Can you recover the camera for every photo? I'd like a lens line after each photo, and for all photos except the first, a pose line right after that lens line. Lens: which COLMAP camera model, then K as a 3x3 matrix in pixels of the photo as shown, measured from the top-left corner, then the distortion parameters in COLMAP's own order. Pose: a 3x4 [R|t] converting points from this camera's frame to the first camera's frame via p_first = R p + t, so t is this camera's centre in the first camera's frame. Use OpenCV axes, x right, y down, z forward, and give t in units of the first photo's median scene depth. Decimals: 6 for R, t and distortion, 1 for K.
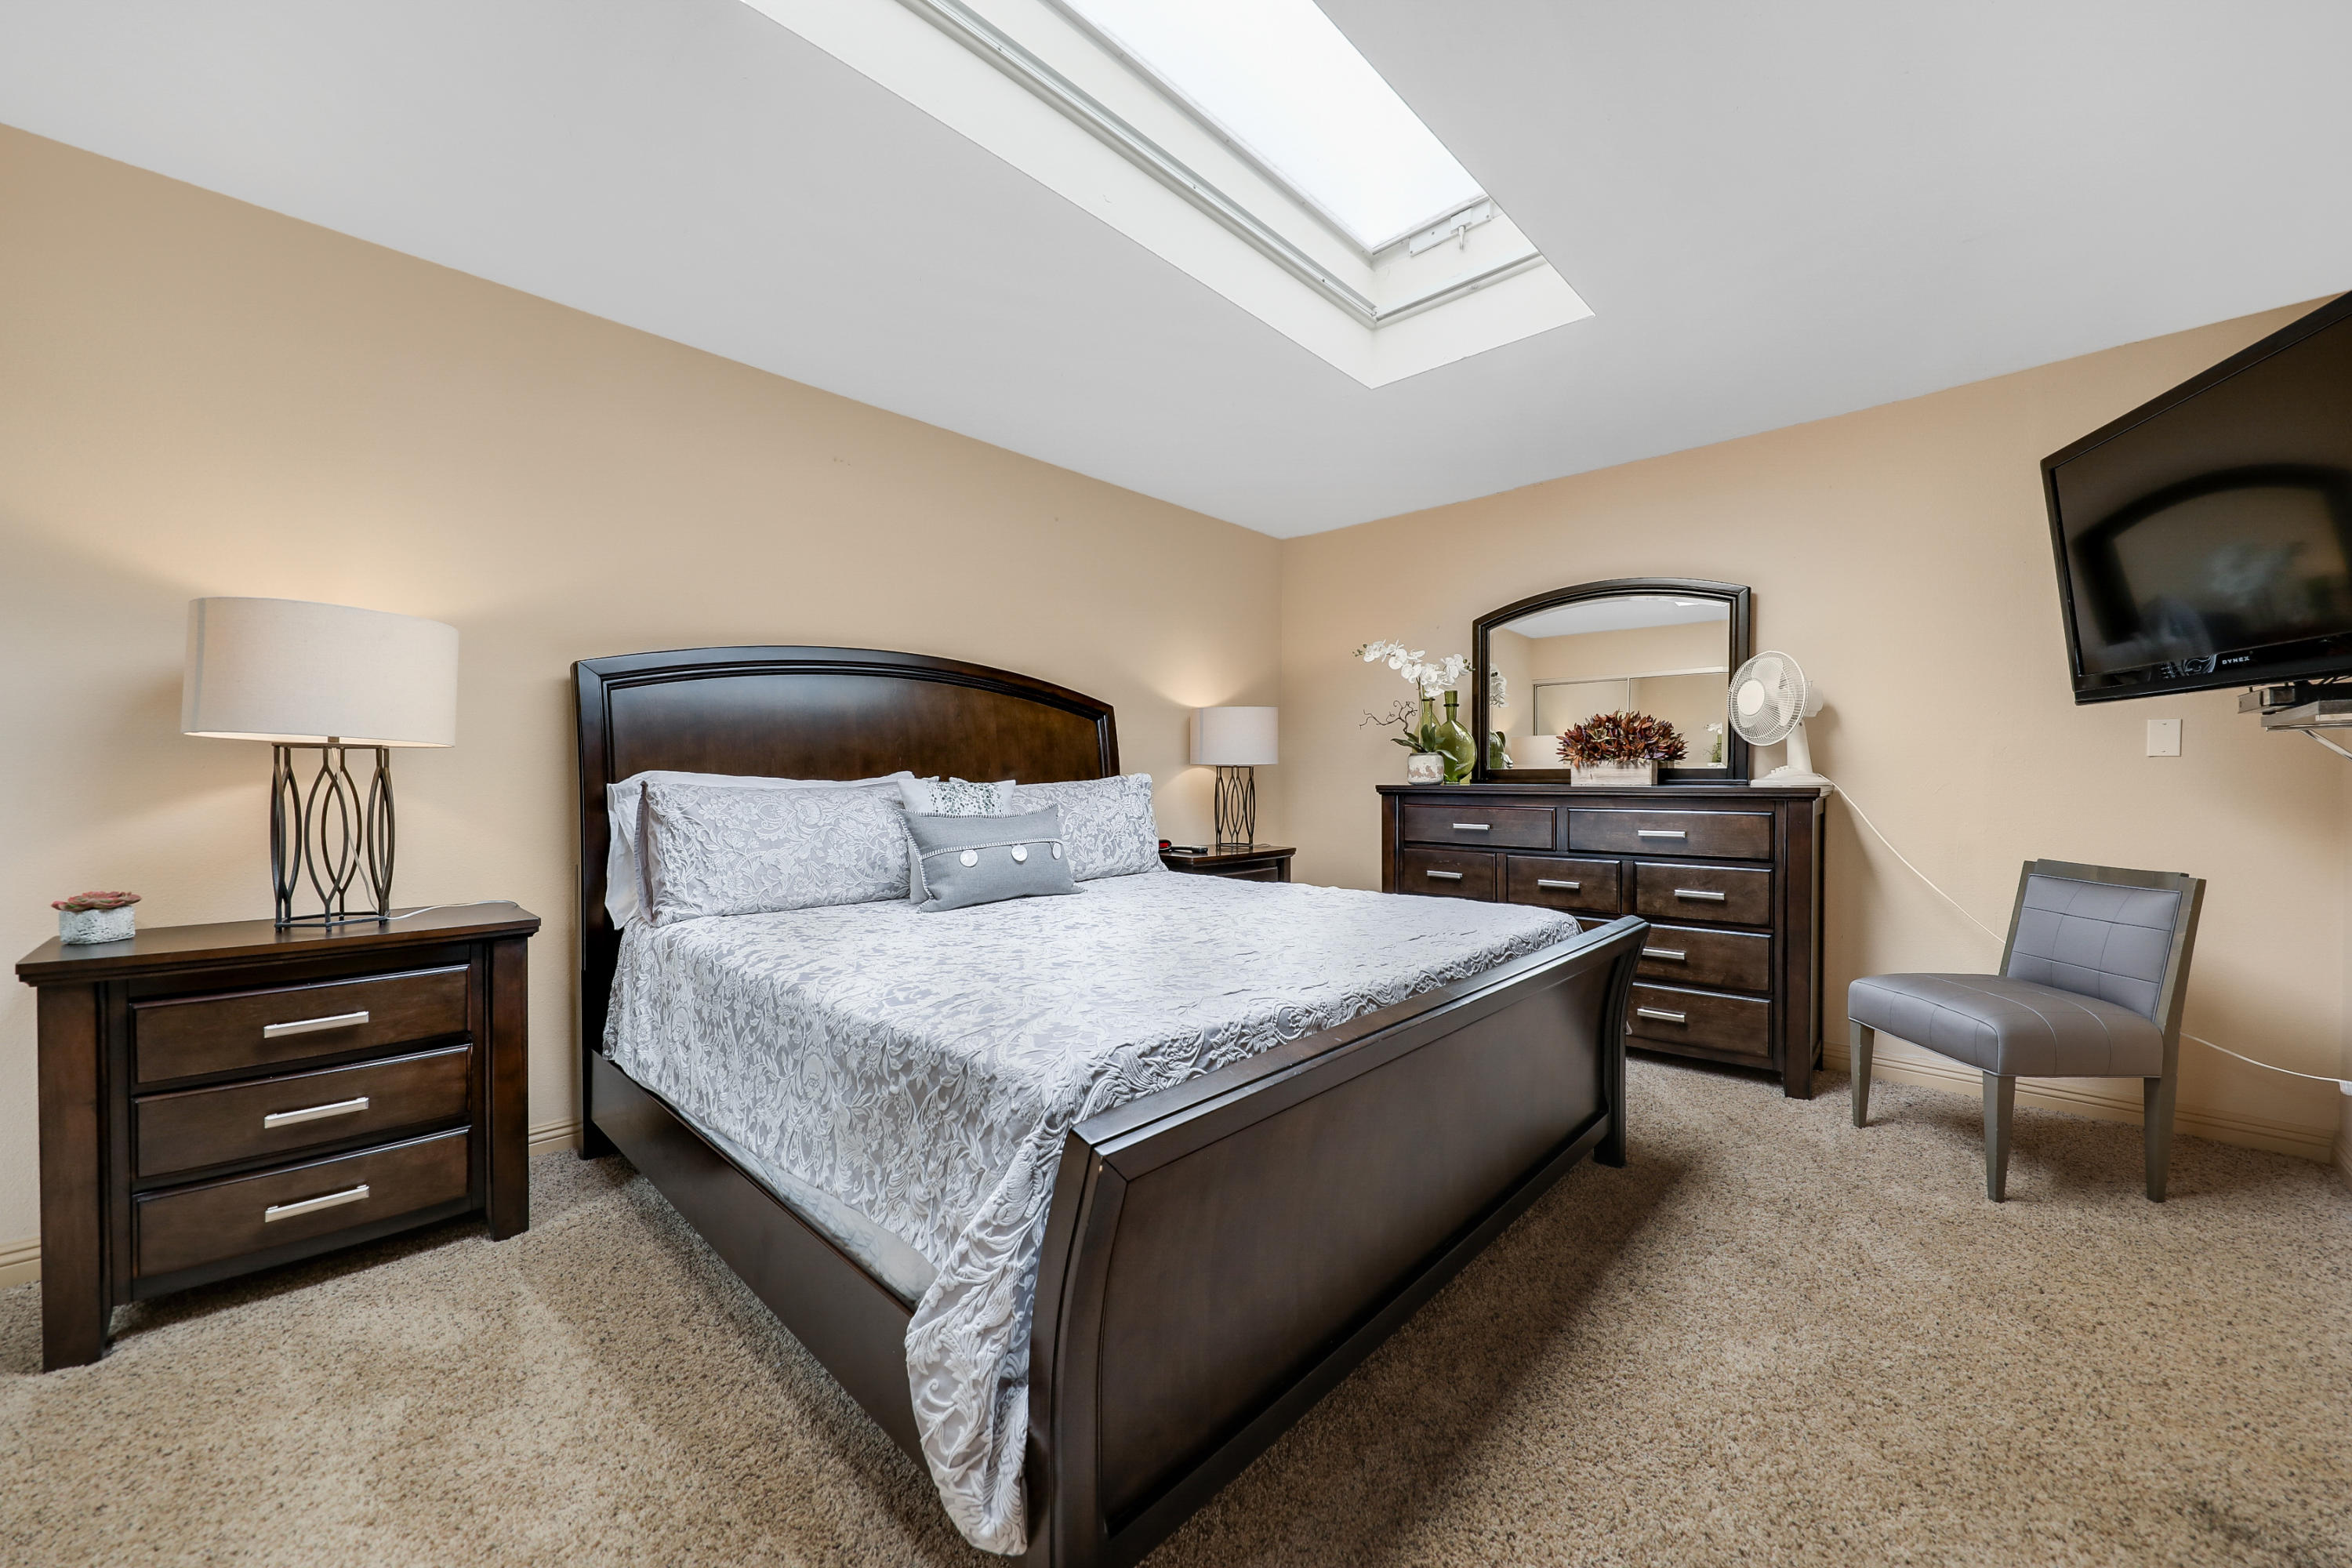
lens RADIAL K [[909.6, 0, 1181.6], [0, 909.6, 782.1], [0, 0, 1]] dist [-0.000038, -0.000017]
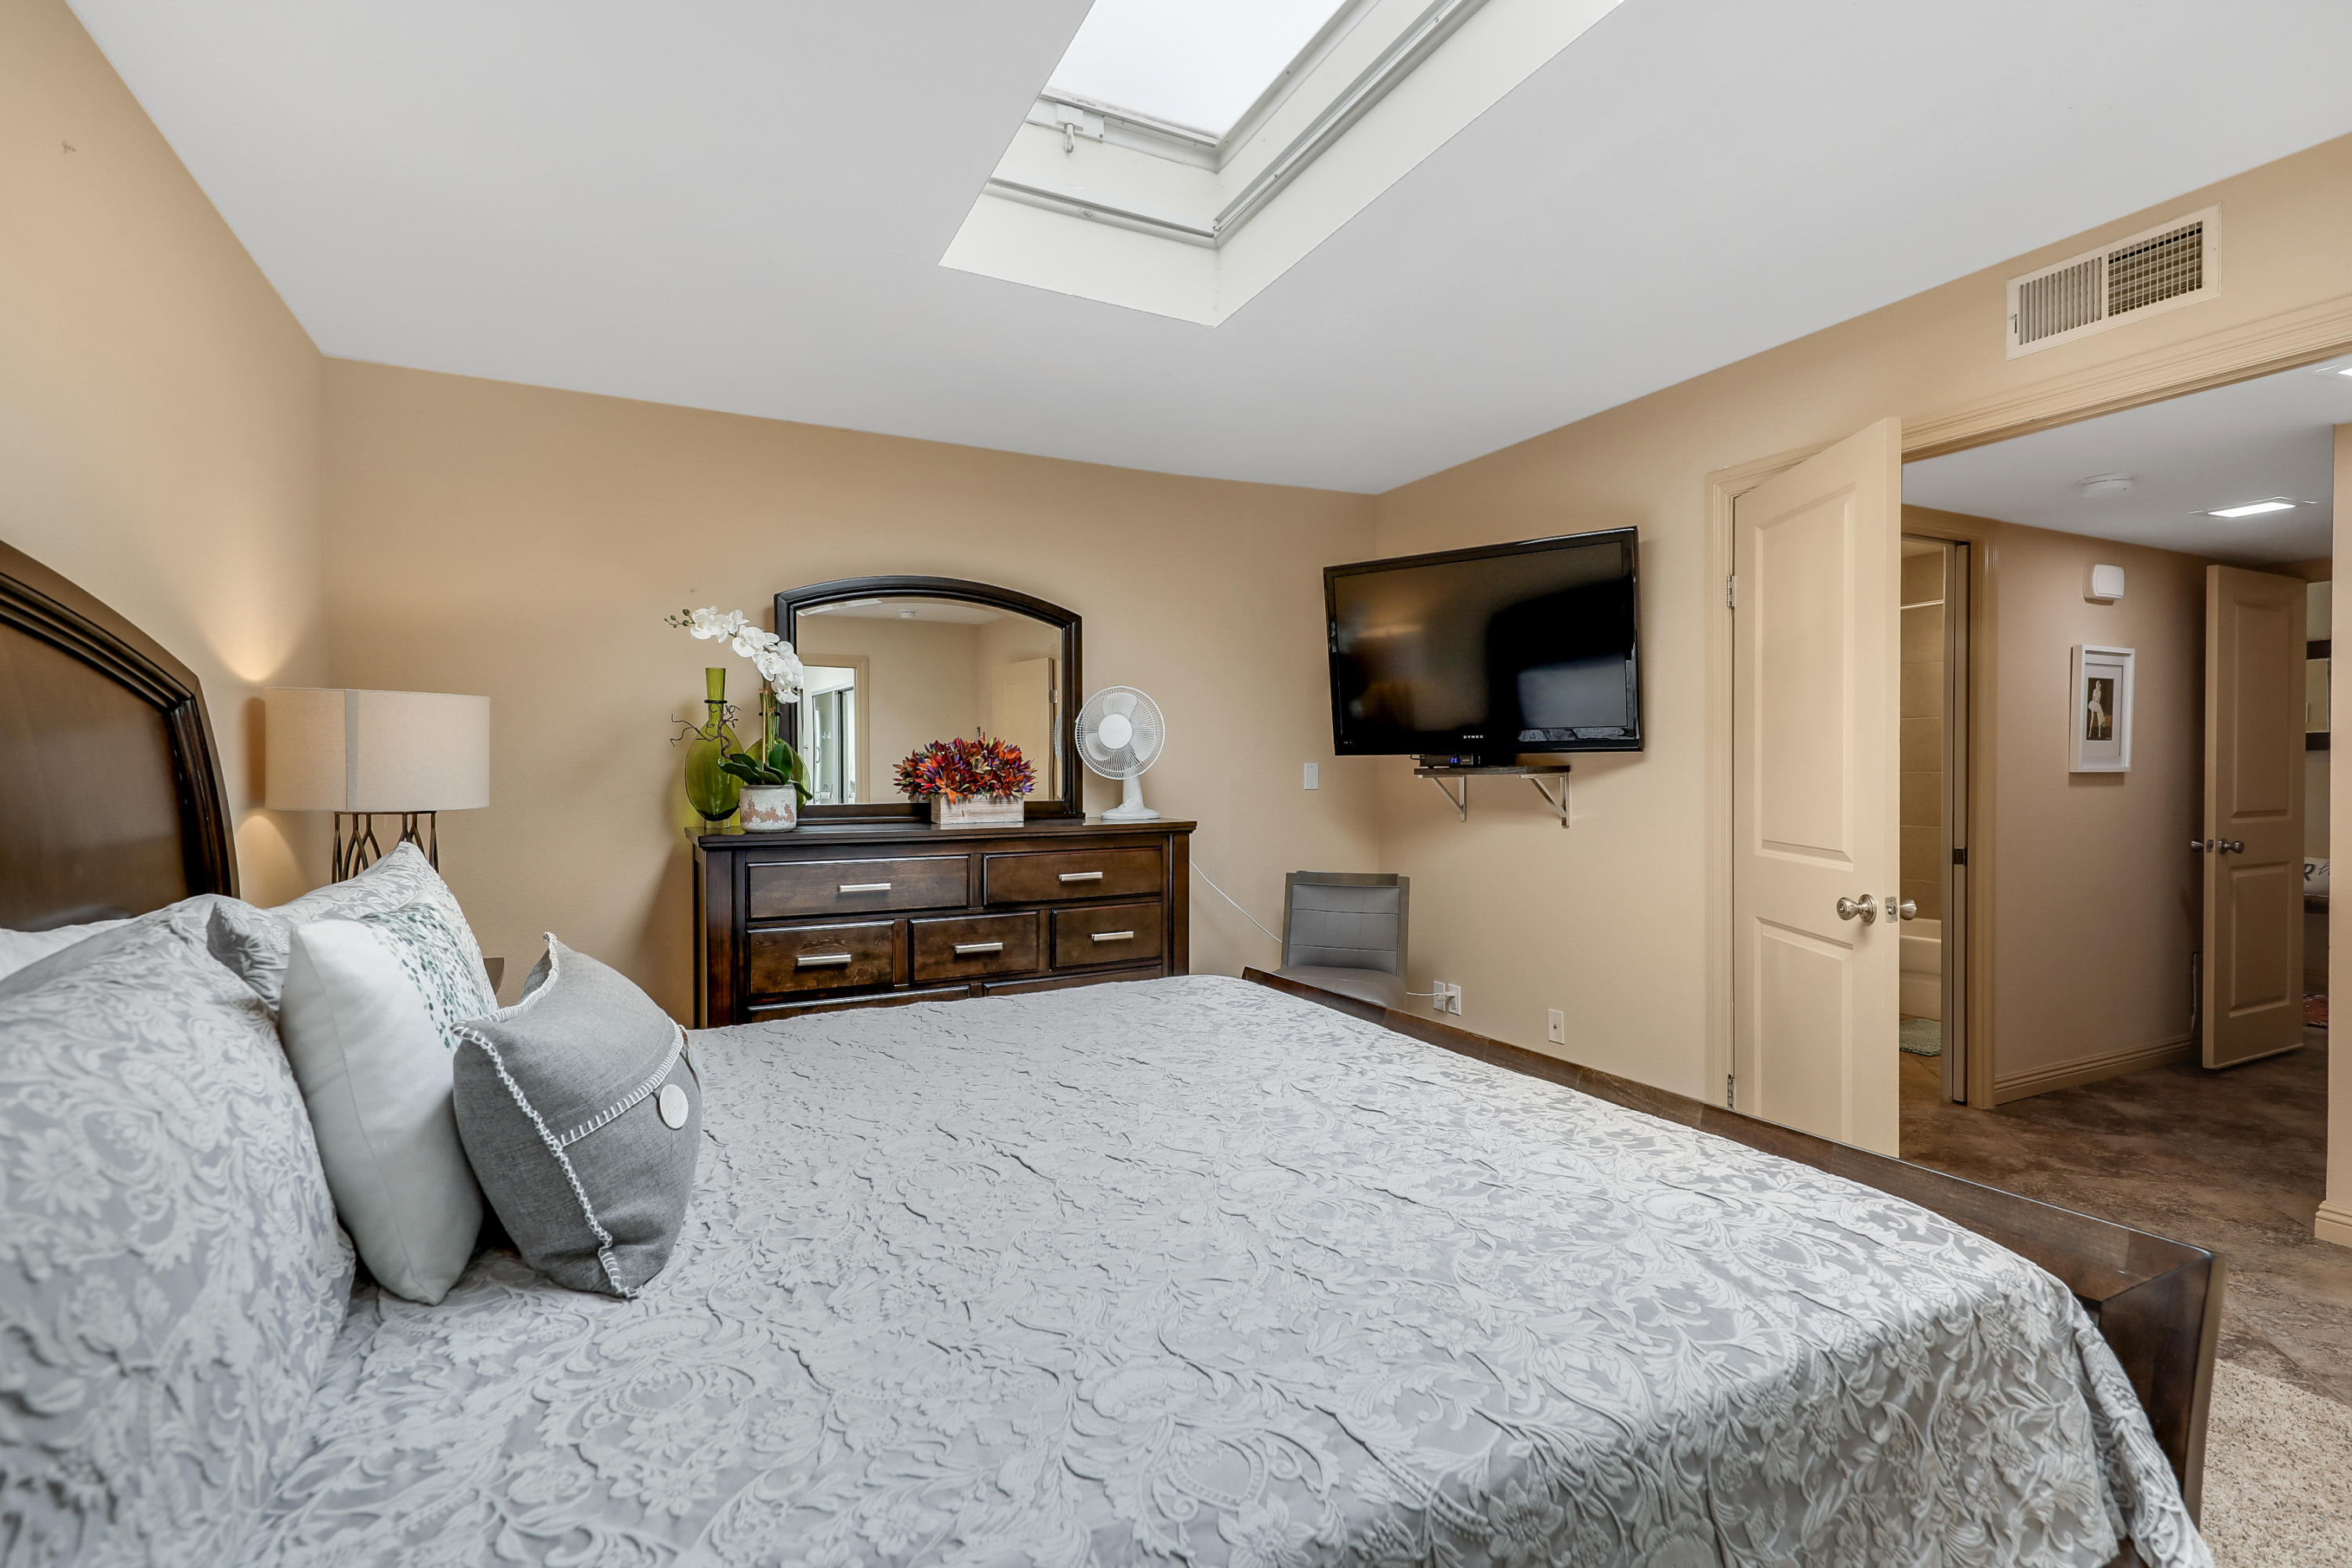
lens RADIAL K [[1127.1, 0, 1185.6], [0, 1127.1, 784.6], [0, 0, 1]] dist [-0.000850, -0.000103]
pose [[0.313067, -0.014253, 0.949624, -0.483120], [0.006039, 0.999897, 0.013016, -0.046143], [-0.949712, 0.001660, 0.313121, 0.496239]]
